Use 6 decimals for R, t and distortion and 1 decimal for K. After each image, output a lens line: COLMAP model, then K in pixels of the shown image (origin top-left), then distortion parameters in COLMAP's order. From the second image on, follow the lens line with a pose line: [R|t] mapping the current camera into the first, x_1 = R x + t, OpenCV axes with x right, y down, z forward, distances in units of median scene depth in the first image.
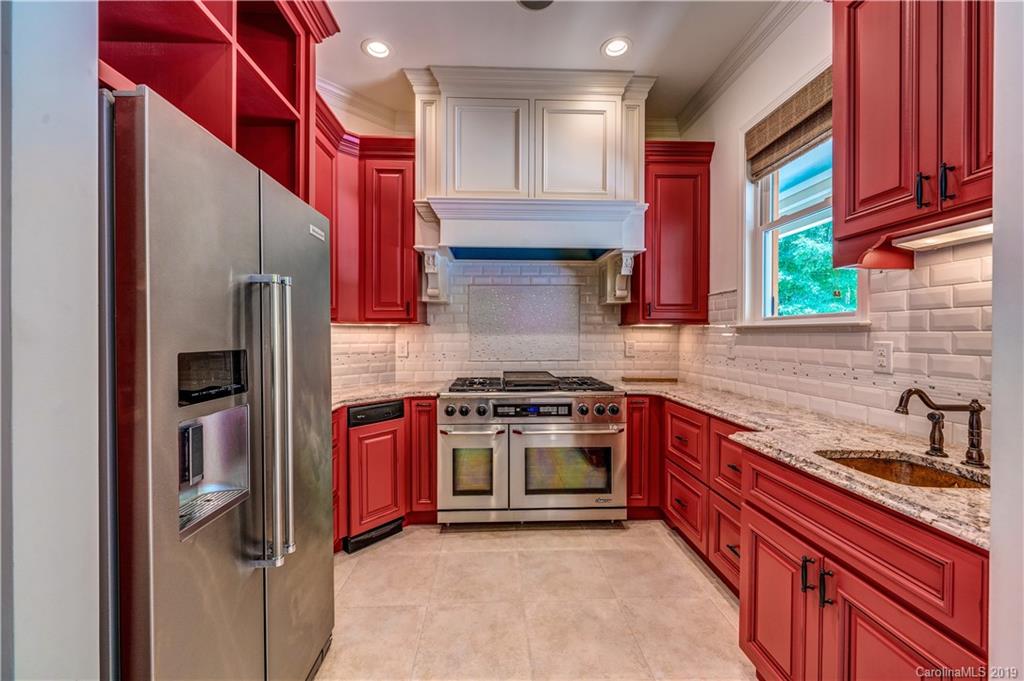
lens RADIAL K [[420.7, 0, 510.4], [0, 420.7, 338.2], [0, 0, 1]] dist [-0.000319, -0.000005]
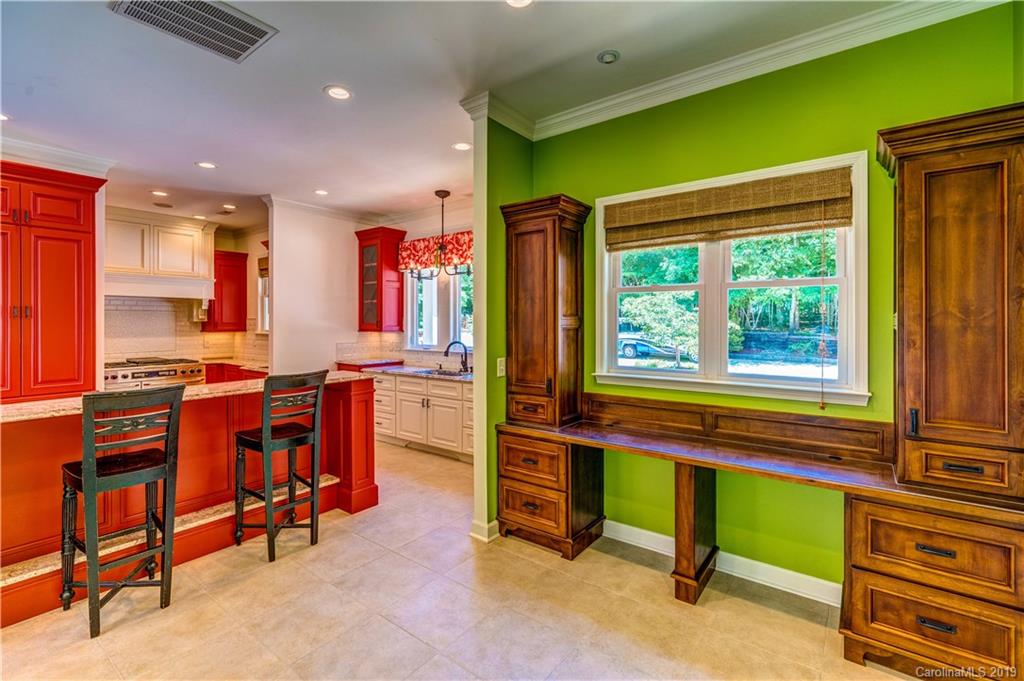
lens RADIAL K [[444.8, 0, 504.3], [0, 444.8, 322.6], [0, 0, 1]] dist [-0.003317, 0.001679]
pose [[0.650285, -0.002470, 0.759686, -0.469392], [0.009215, 0.999947, -0.004637, -0.059416], [-0.759634, 0.010016, 0.650273, -1.692195]]
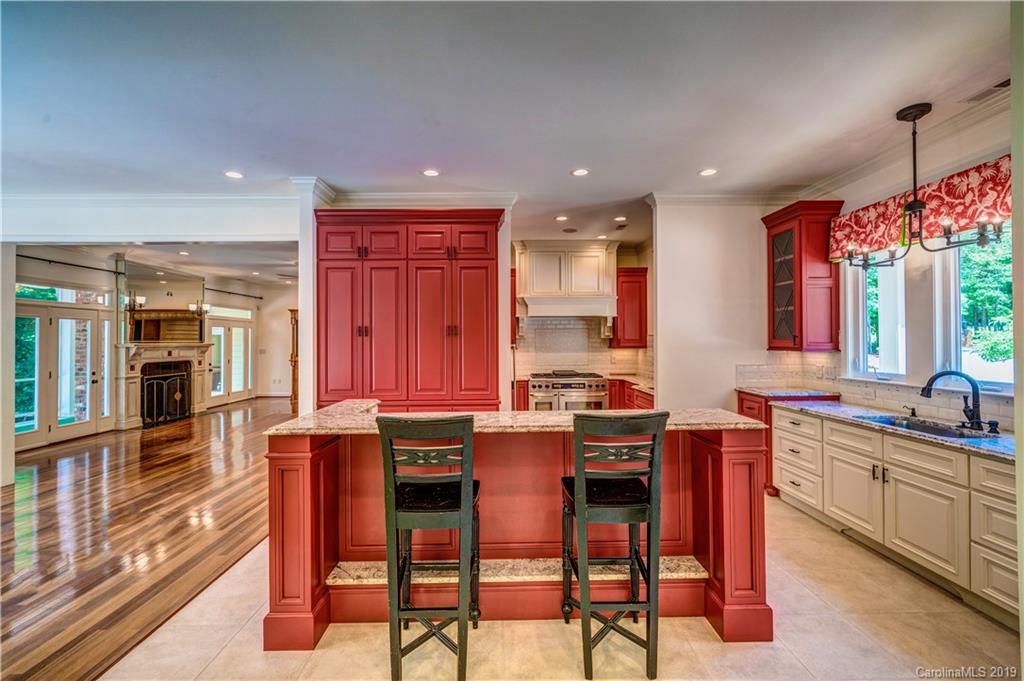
lens RADIAL K [[444.8, 0, 512.3], [0, 444.8, 335.9], [0, 0, 1]] dist [-0.003317, 0.001679]
pose [[0.999741, -0.006670, -0.021743, -0.191149], [0.006244, 0.999789, -0.019572, -0.058907], [0.021868, 0.019431, 0.999572, -1.394370]]
